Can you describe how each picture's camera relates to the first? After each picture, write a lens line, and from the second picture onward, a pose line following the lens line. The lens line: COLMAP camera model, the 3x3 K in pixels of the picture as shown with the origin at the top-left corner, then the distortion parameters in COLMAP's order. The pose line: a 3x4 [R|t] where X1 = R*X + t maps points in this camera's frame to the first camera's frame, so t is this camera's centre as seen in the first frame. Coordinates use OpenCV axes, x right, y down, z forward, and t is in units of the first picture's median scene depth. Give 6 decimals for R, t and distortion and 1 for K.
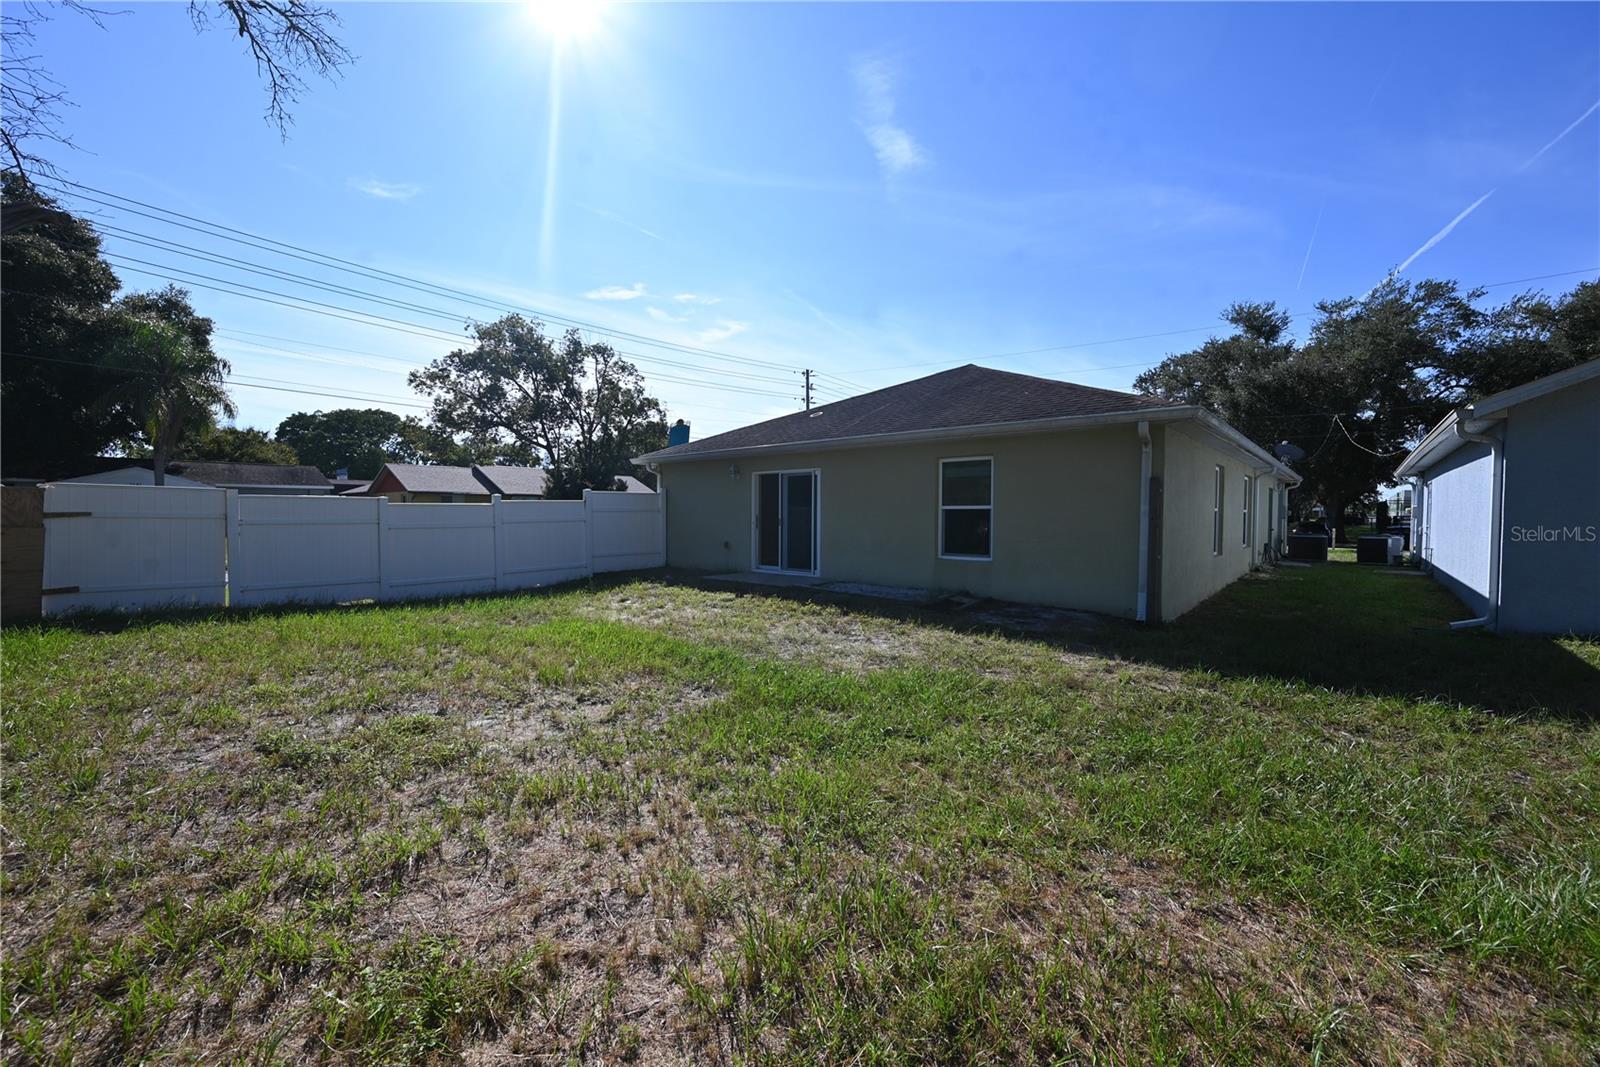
lens RADIAL K [[618.7, 0, 799.9], [0, 618.7, 527.4], [0, 0, 1]] dist [-0.000594, 0.000061]
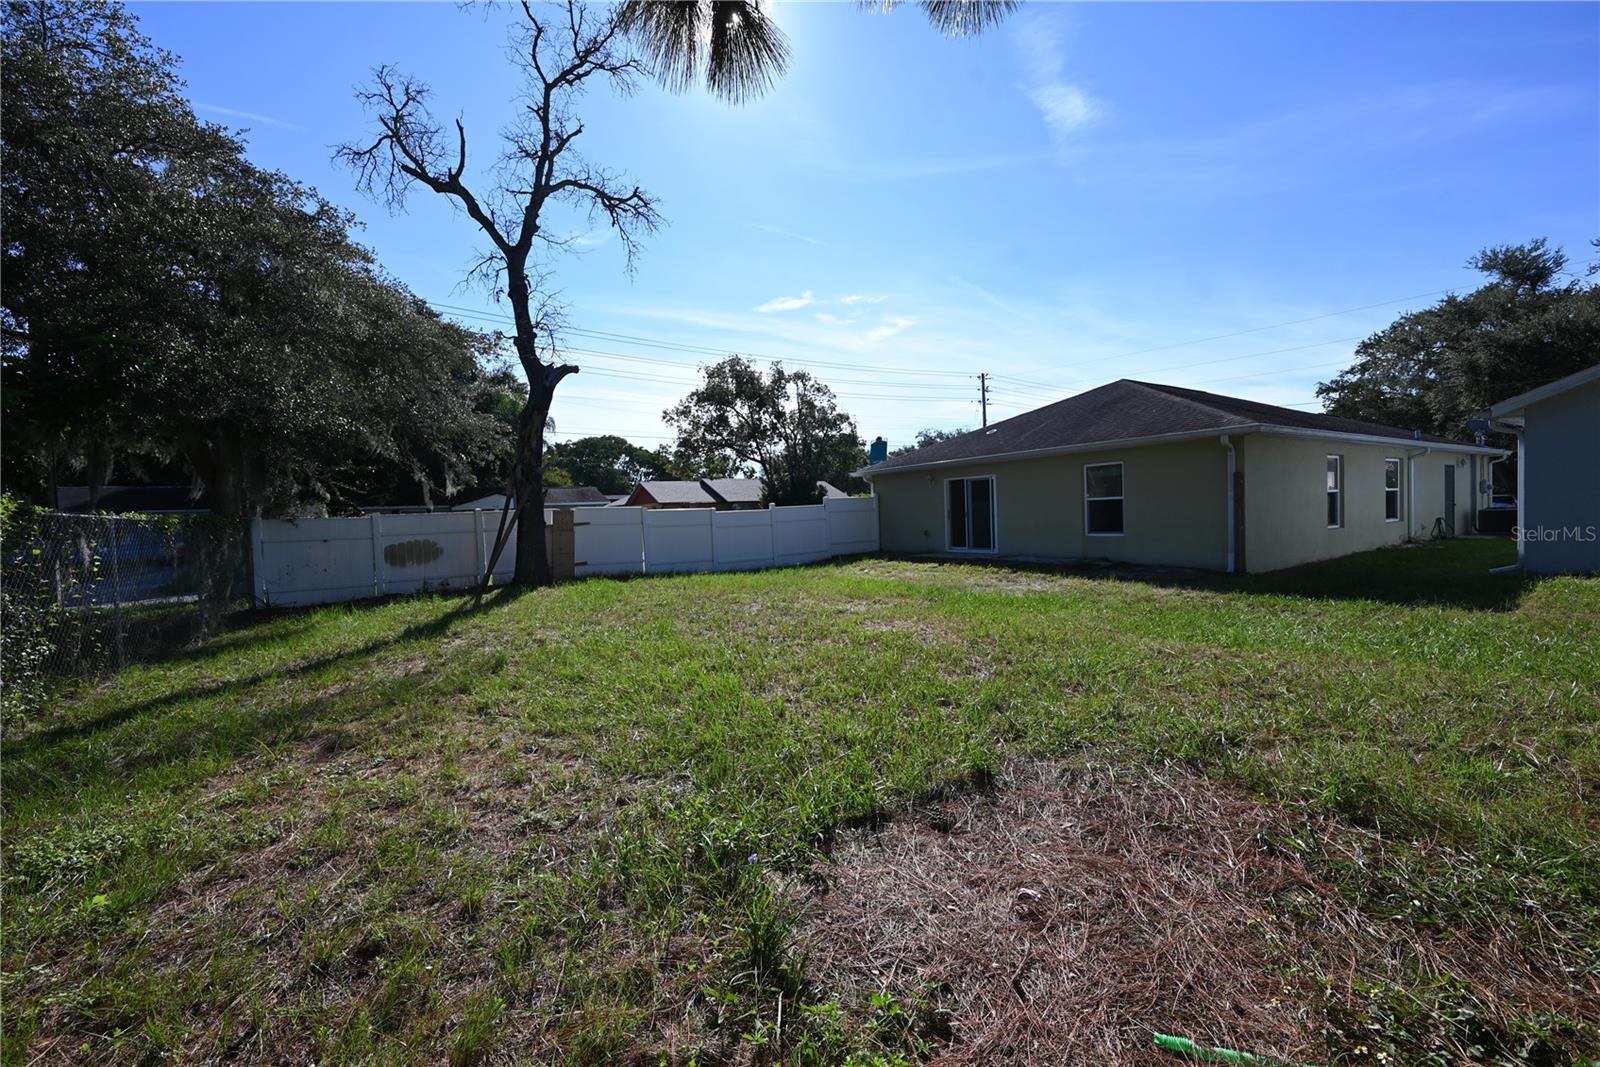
lens RADIAL K [[624.5, 0, 800.0], [0, 624.5, 533.5], [0, 0, 1]] dist [-0.054027, 0.022253]
pose [[0.961213, -0.027654, -0.274418, -0.003646], [0.031093, 0.999483, 0.008188, 0.004249], [0.274050, -0.016403, 0.961576, -0.160710]]
